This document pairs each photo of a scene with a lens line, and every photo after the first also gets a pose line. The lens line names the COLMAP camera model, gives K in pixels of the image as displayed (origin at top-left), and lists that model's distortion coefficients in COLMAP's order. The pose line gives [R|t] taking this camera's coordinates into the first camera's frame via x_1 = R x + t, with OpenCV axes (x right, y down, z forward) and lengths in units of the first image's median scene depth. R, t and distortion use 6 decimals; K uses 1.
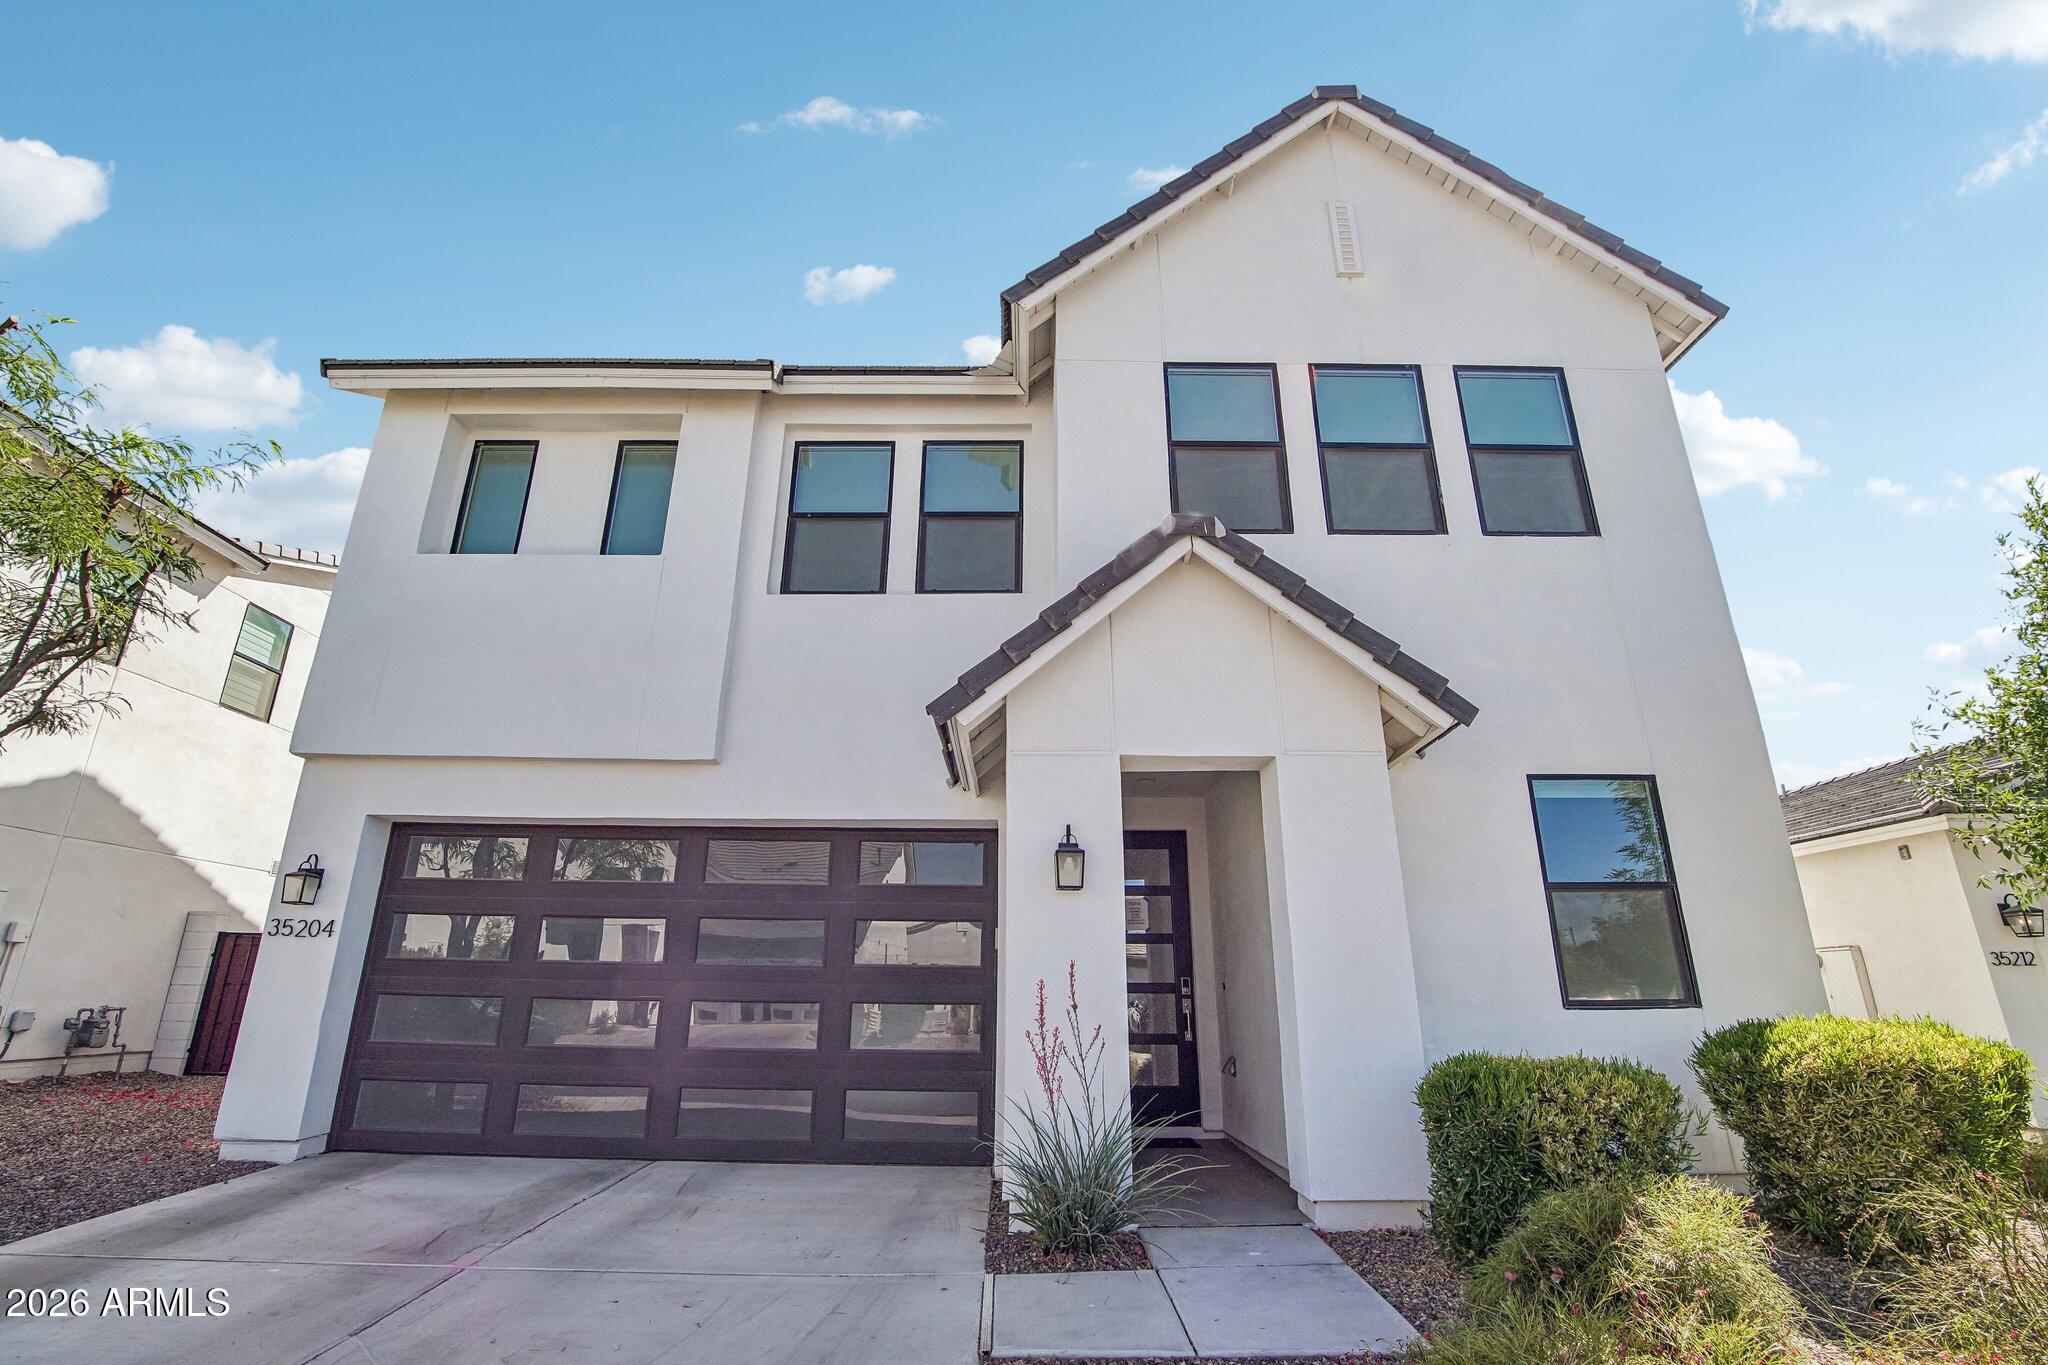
lens RADIAL K [[944.4, 0, 1024.0], [0, 944.4, 682.5], [0, 0, 1]] dist [-0.023352, 0.000616]
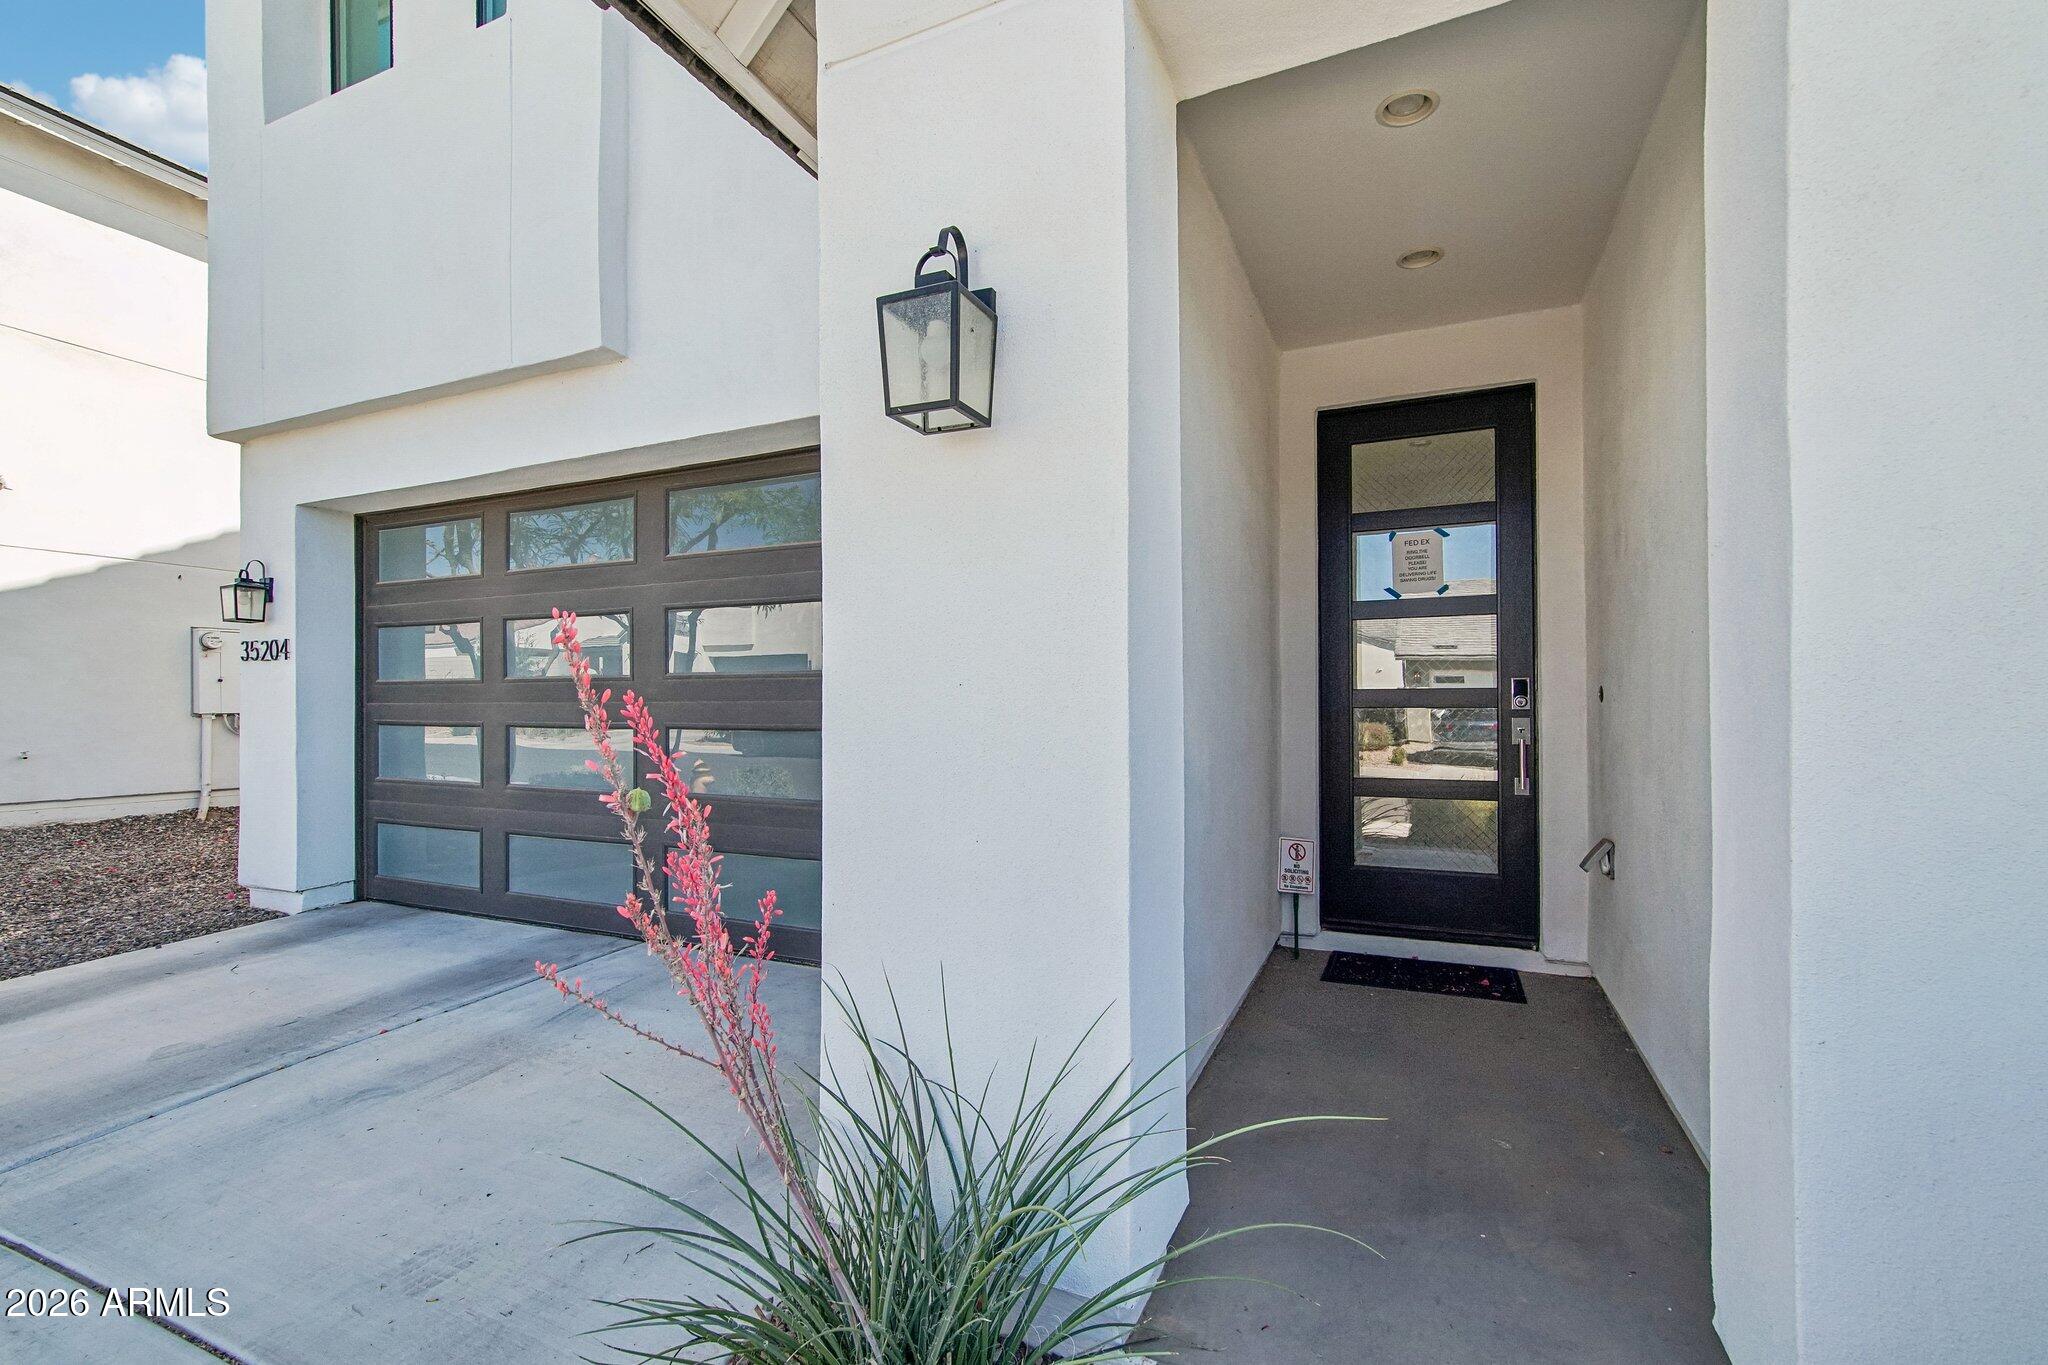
lens RADIAL K [[910.3, 0, 1024.0], [0, 910.3, 711.1], [0, 0, 1]] dist [-0.018837, 0.000165]
pose [[0.908158, -0.008939, -0.418532, 0.147291], [0.143909, 0.945508, 0.292069, 0.166707], [0.393115, -0.325476, 0.859957, 0.523688]]
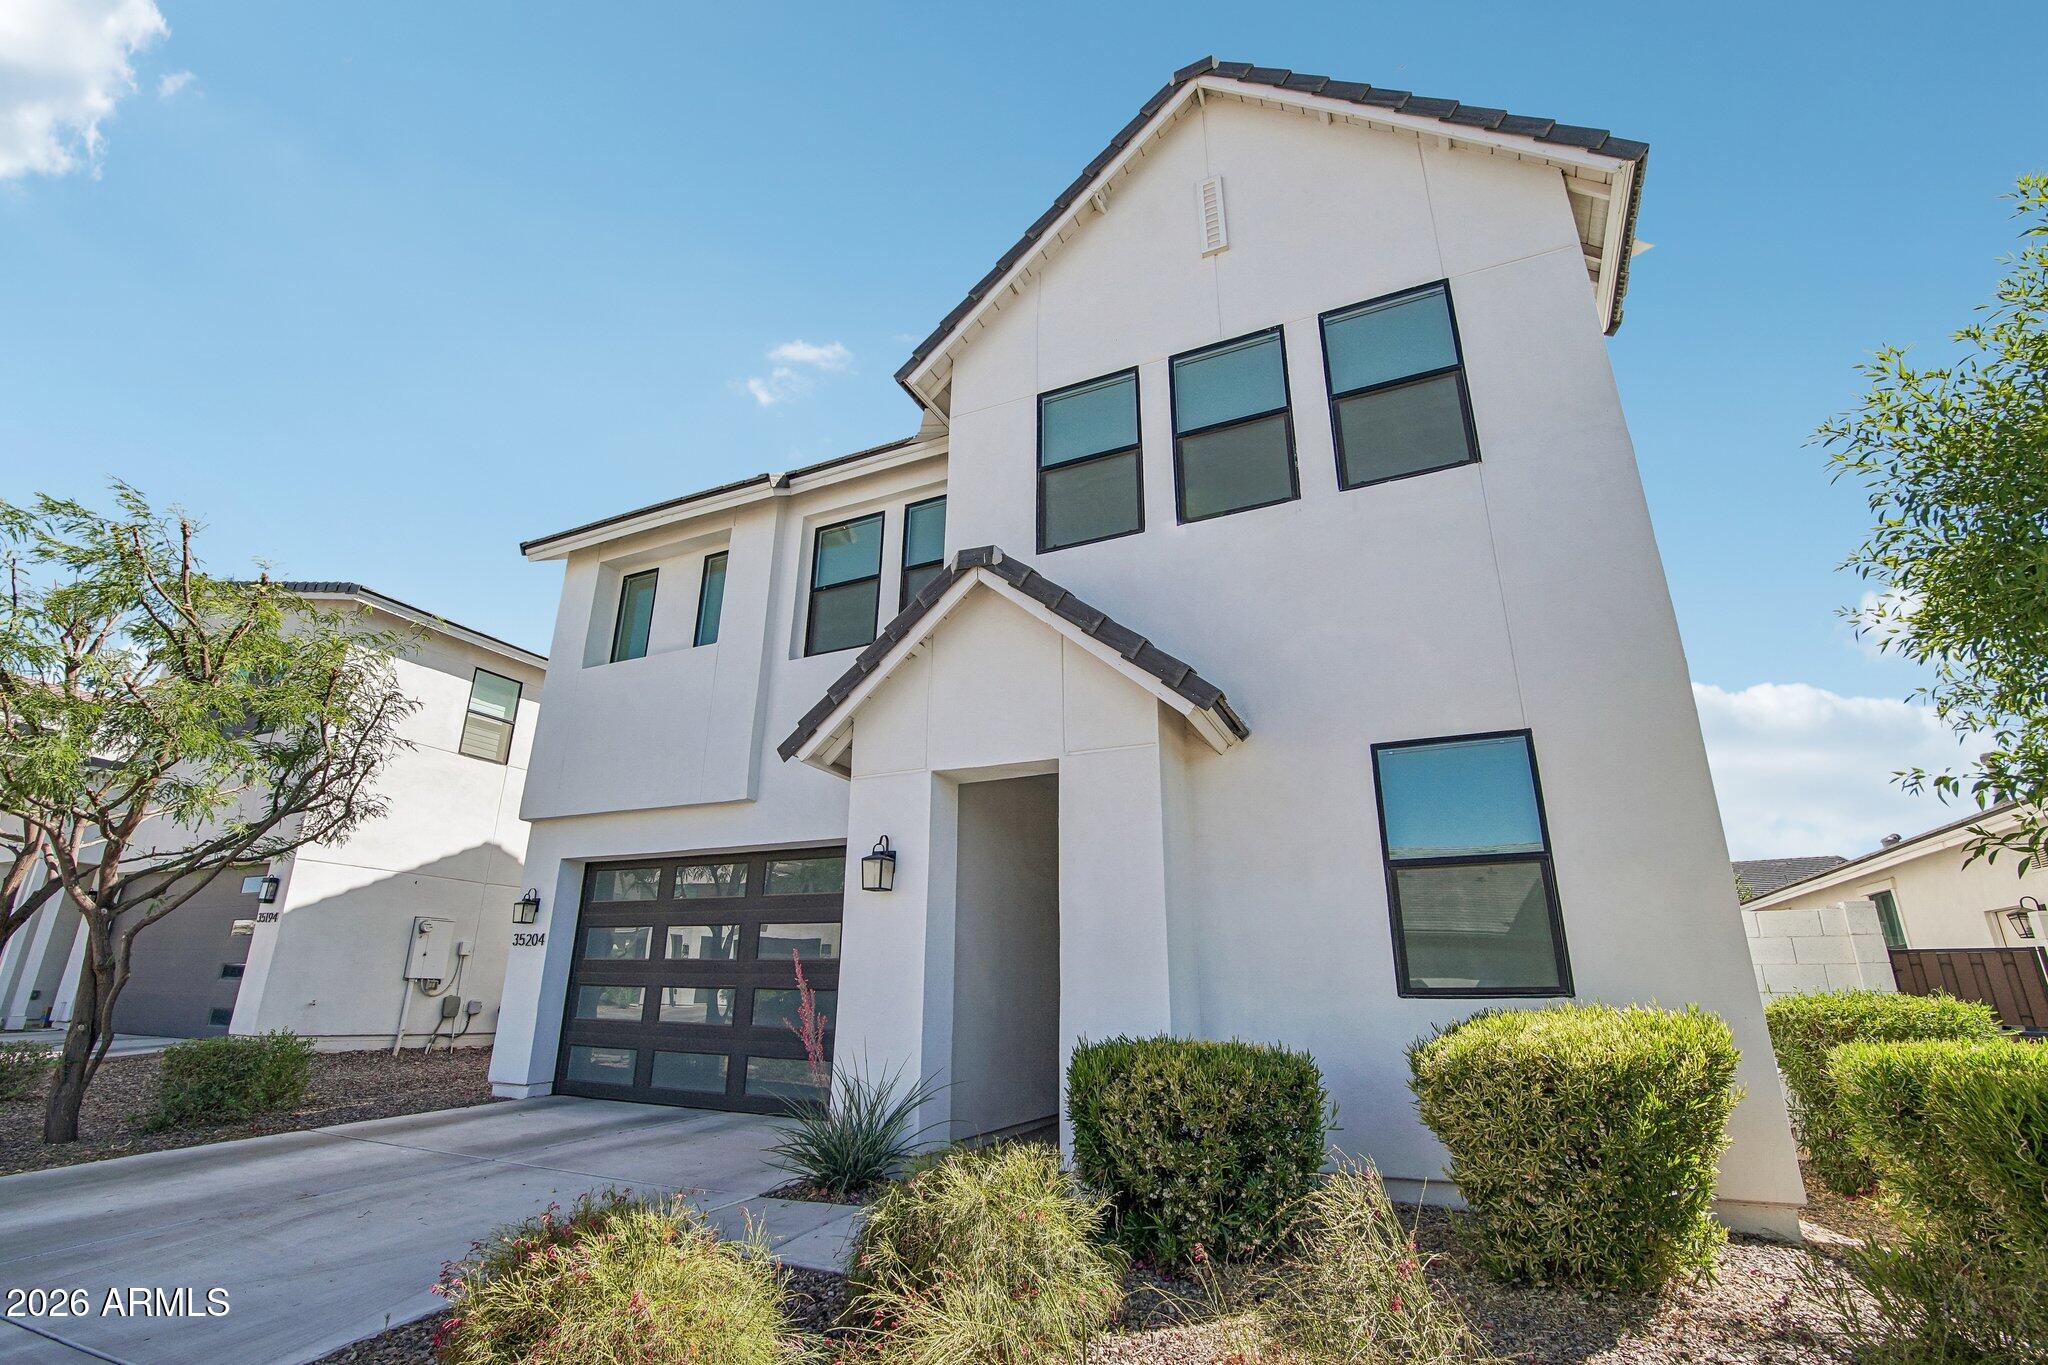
lens RADIAL K [[944.4, 0, 1024.0], [0, 944.4, 682.5], [0, 0, 1]] dist [-0.023352, 0.000616]
pose [[0.895603, -0.137352, -0.423118, 0.547797], [0.136511, 0.990107, -0.032457, 0.018014], [0.423390, -0.028692, 0.905493, 0.011901]]
